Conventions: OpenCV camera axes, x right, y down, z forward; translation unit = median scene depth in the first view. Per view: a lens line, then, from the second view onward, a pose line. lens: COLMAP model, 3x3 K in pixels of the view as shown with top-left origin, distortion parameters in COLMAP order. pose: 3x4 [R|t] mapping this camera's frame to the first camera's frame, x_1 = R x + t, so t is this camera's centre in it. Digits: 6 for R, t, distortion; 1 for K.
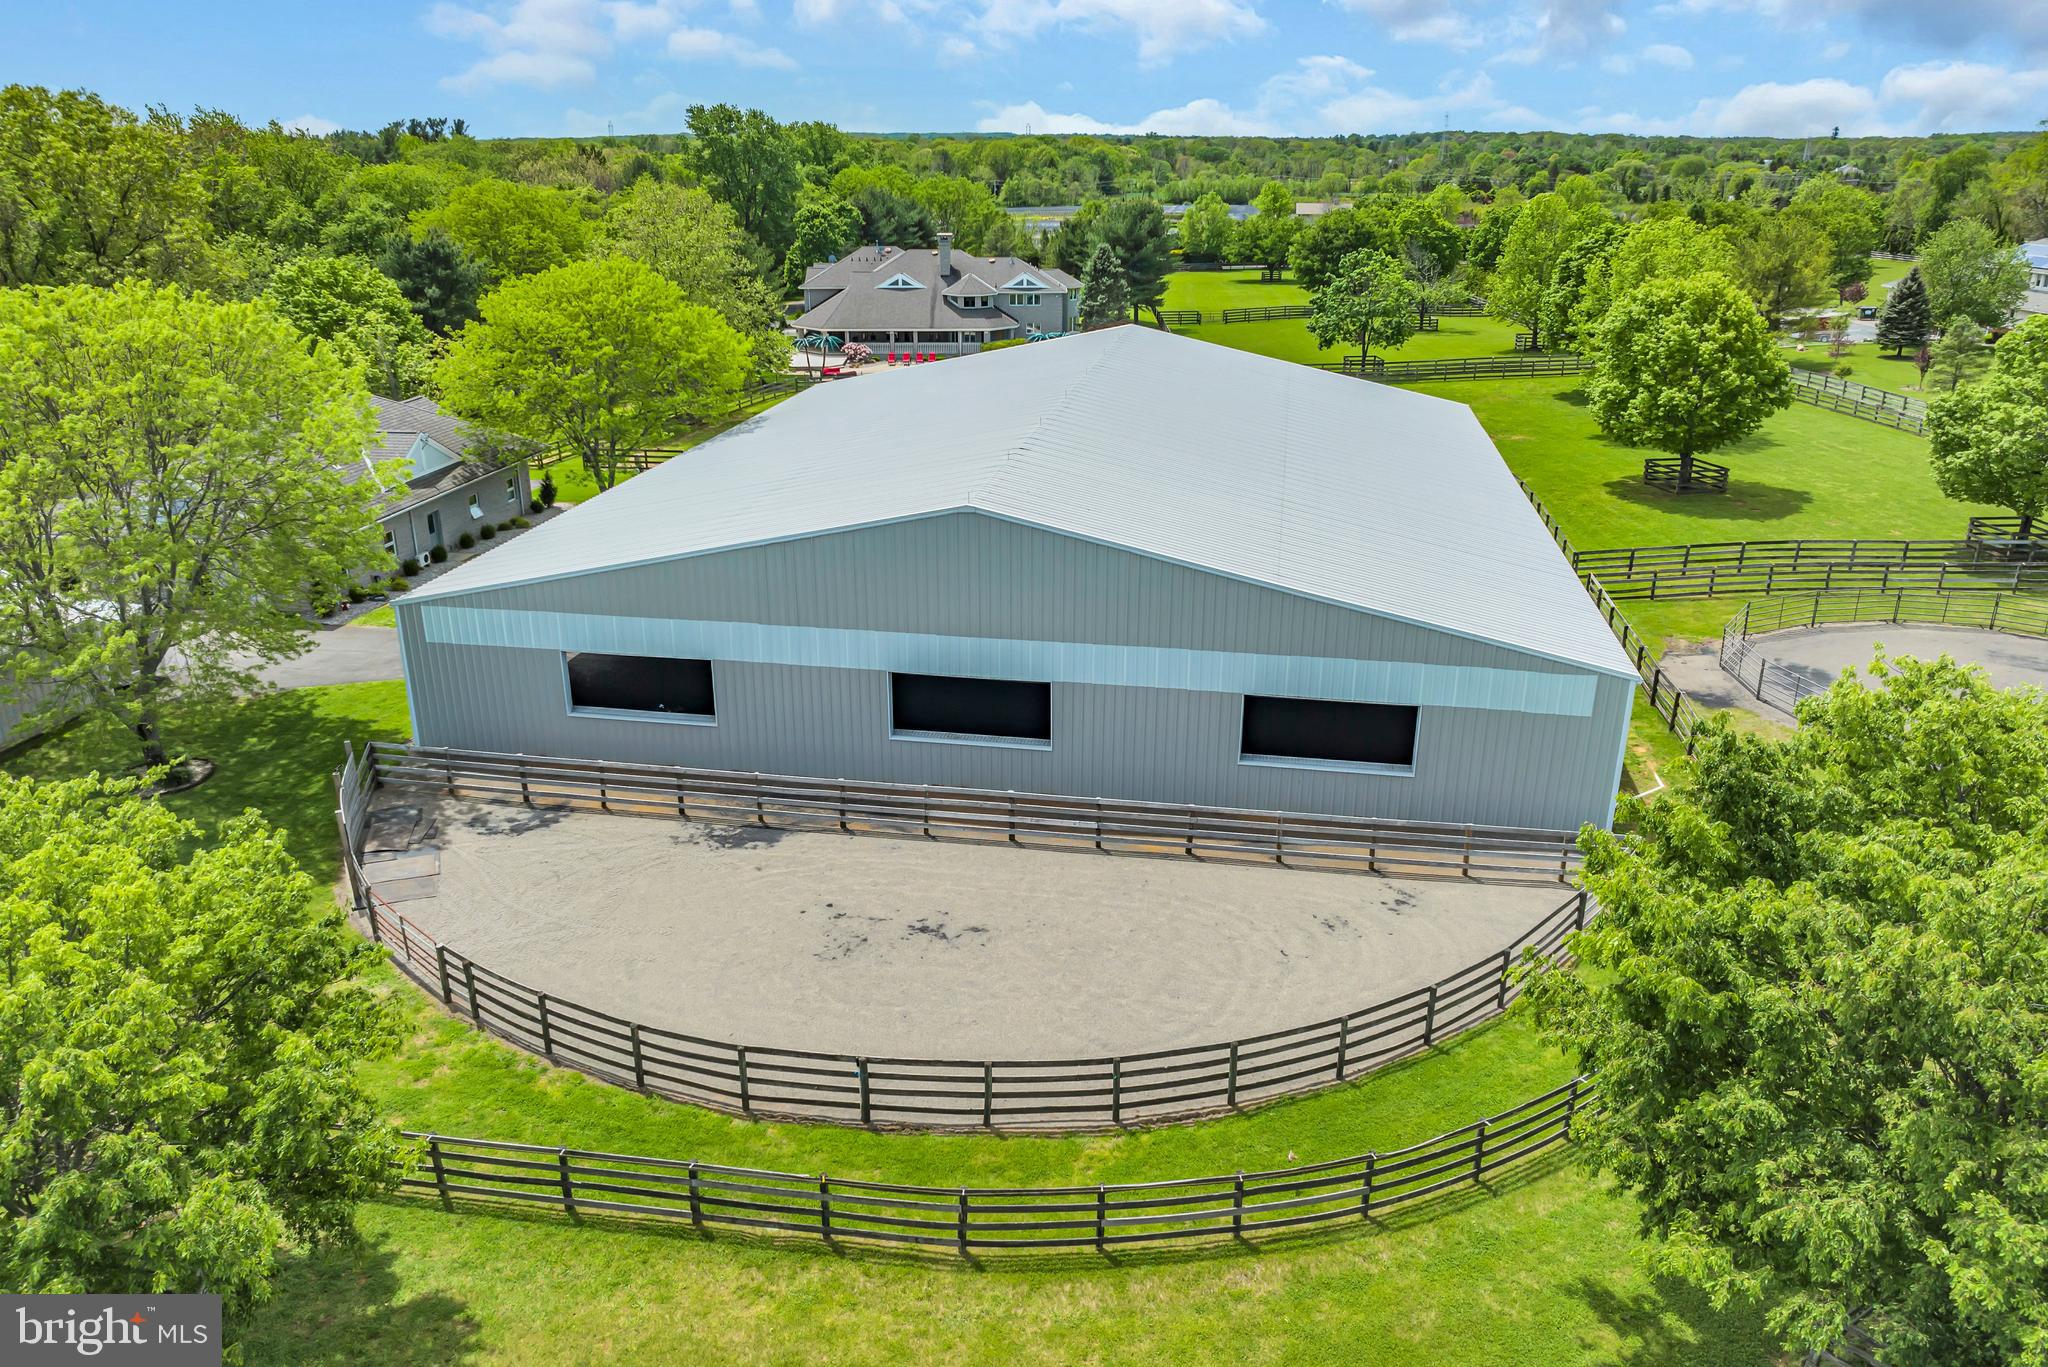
lens RADIAL K [[1458.8, 0, 1024.0], [0, 1458.8, 683.5], [0, 0, 1]] dist [-0.038676, -0.009148]
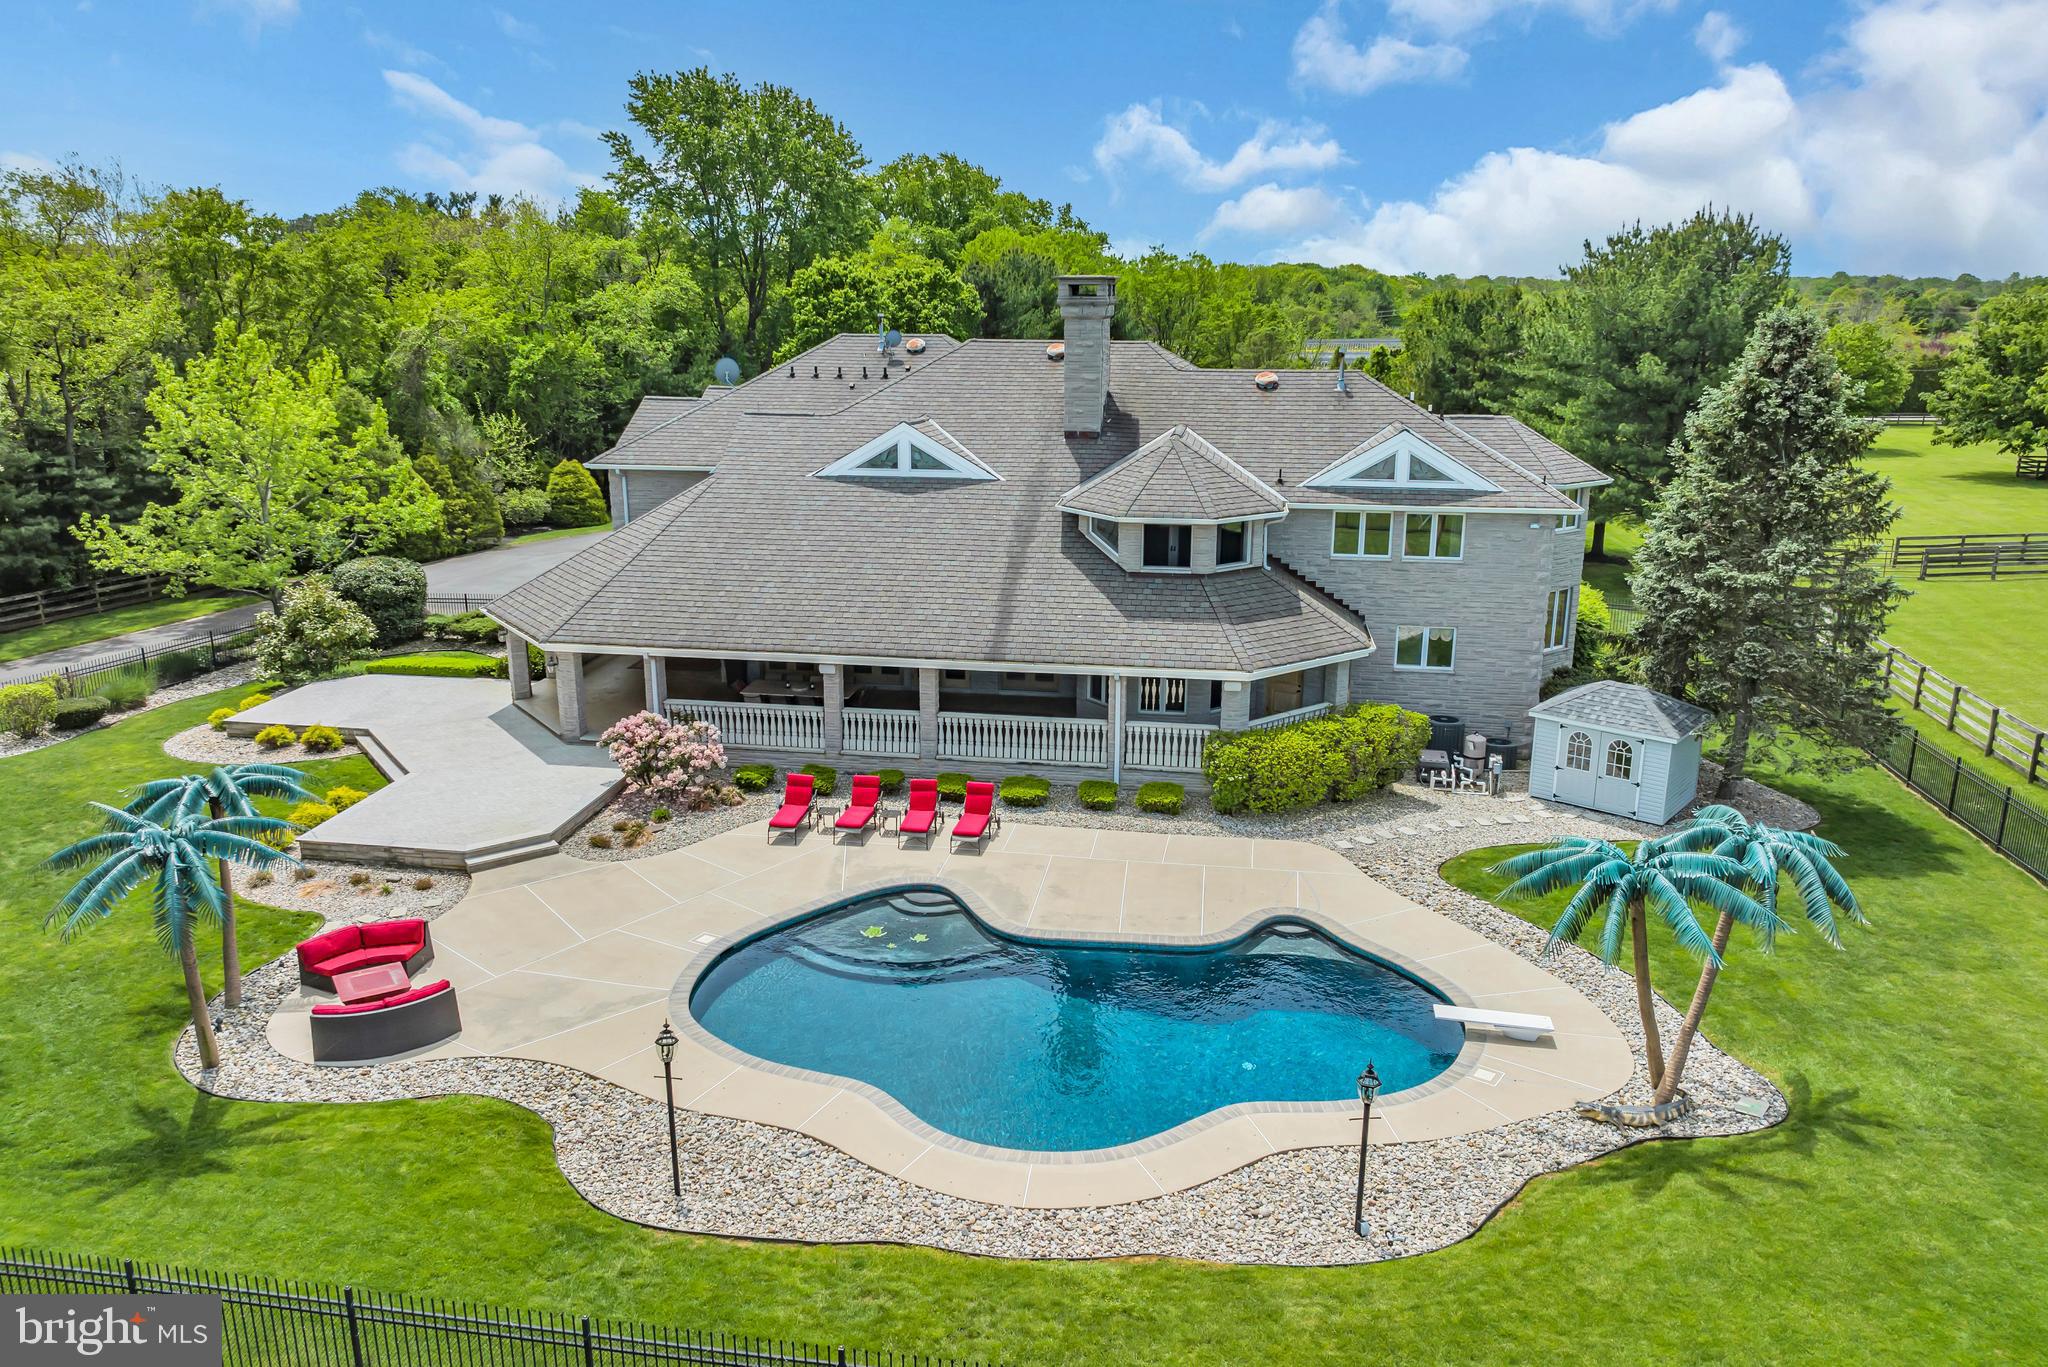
lens RADIAL K [[1449.7, 0, 1020.4], [0, 1449.7, 676.4], [0, 0, 1]] dist [-0.035838, -0.001264]
pose [[0.985829, 0.043154, -0.162105, -0.021532], [-0.058741, 0.993967, -0.092623, -0.213188], [0.157130, 0.100832, 0.982417, 0.750007]]
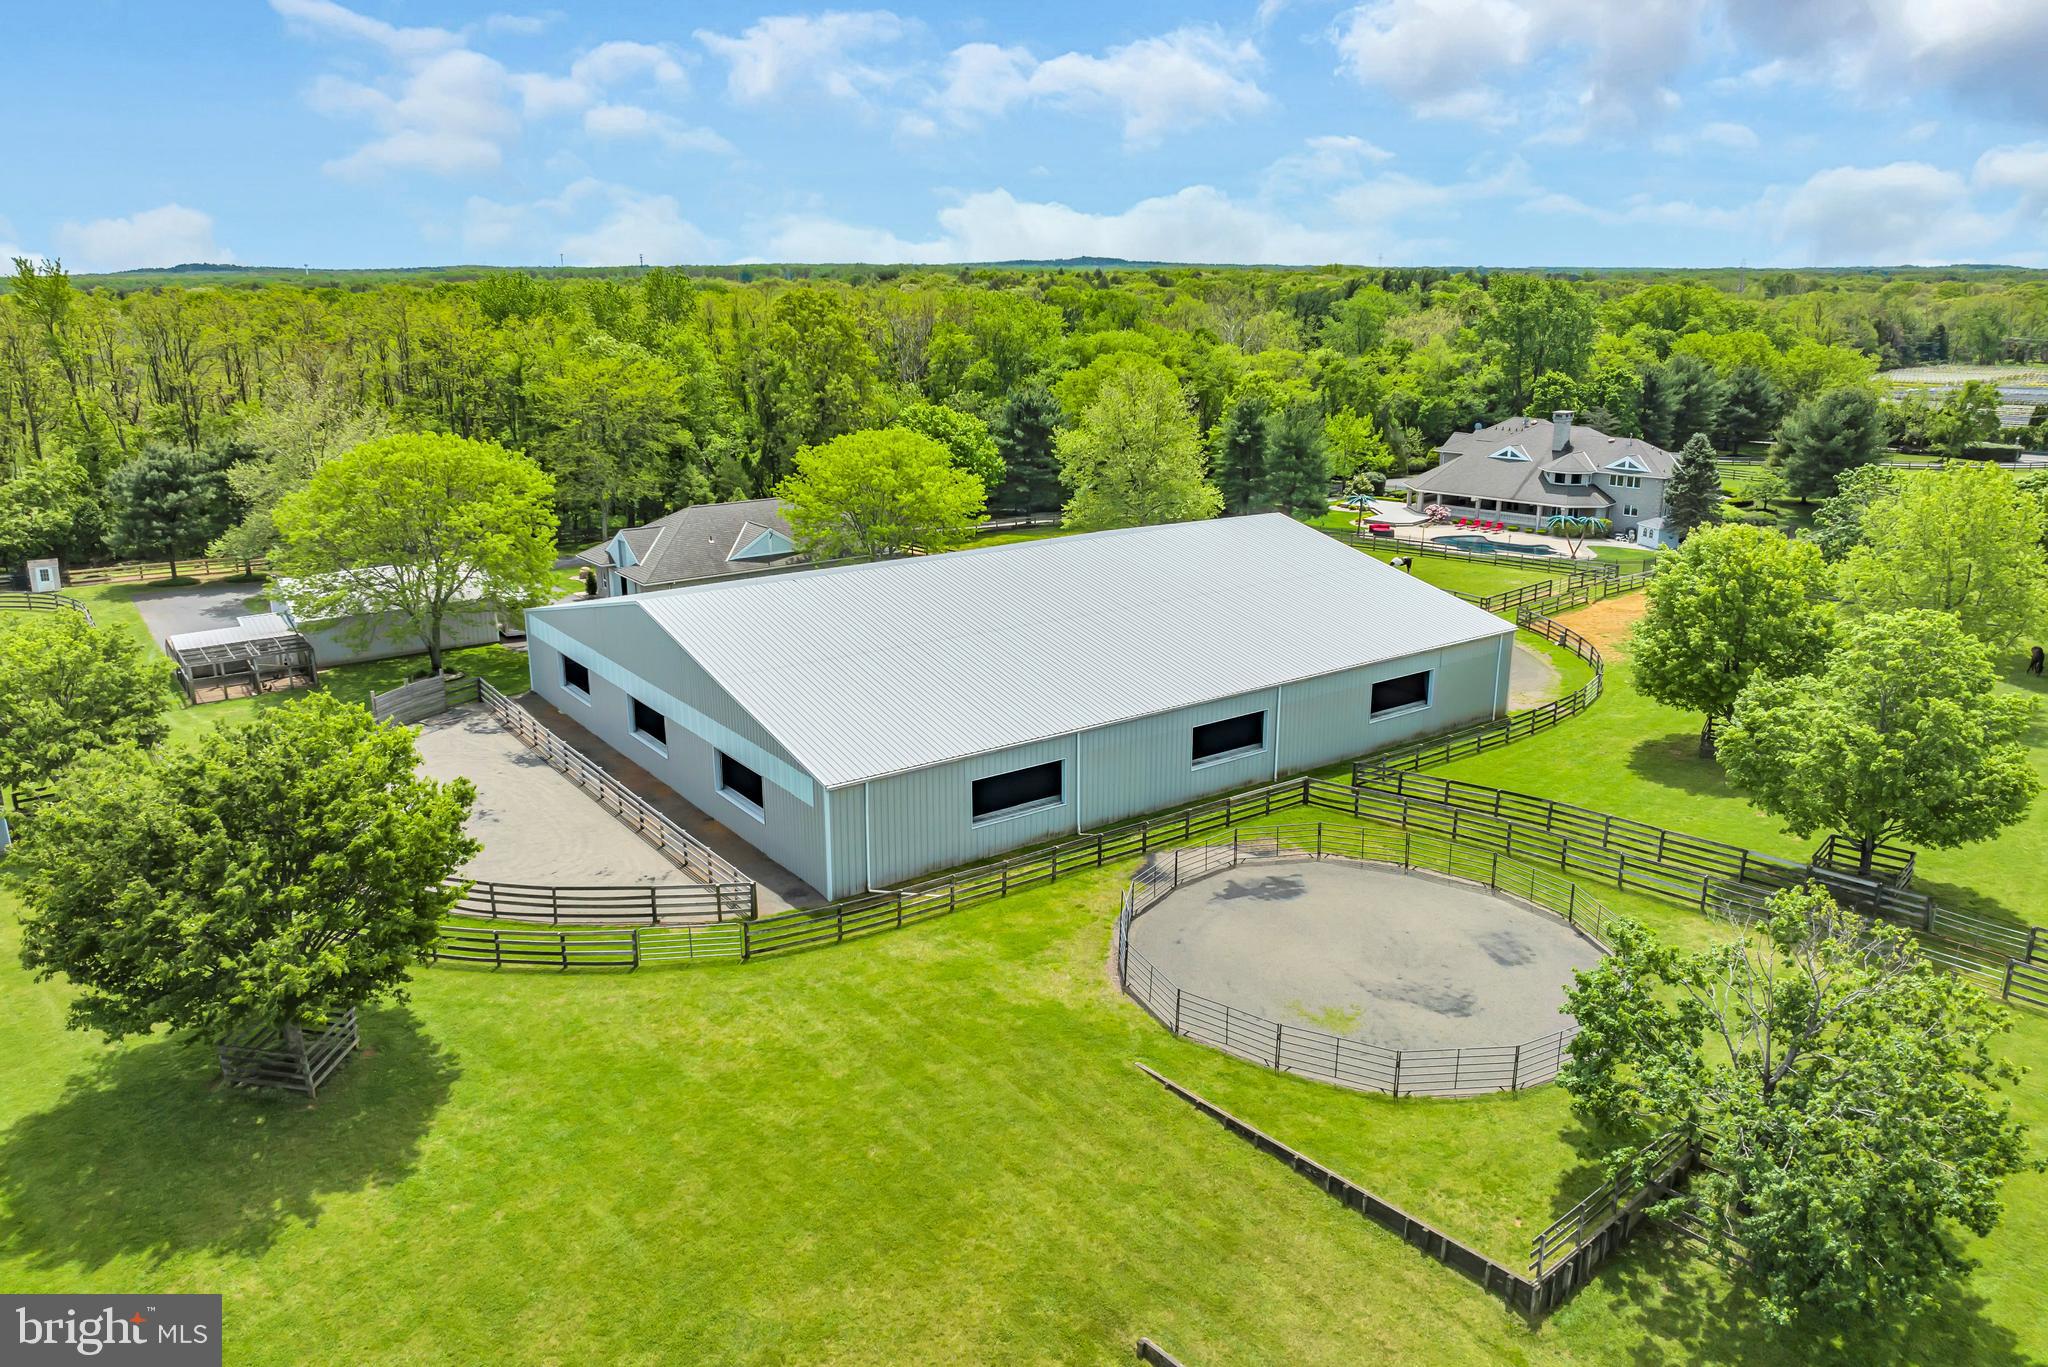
lens RADIAL K [[1458.8, 0, 1024.0], [0, 1458.8, 683.5], [0, 0, 1]] dist [-0.038676, -0.009148]
pose [[0.721768, 0.186085, -0.666650, 0.389744], [-0.239022, 0.970937, 0.012237, -0.042973], [0.649553, 0.150512, 0.745270, 0.014120]]
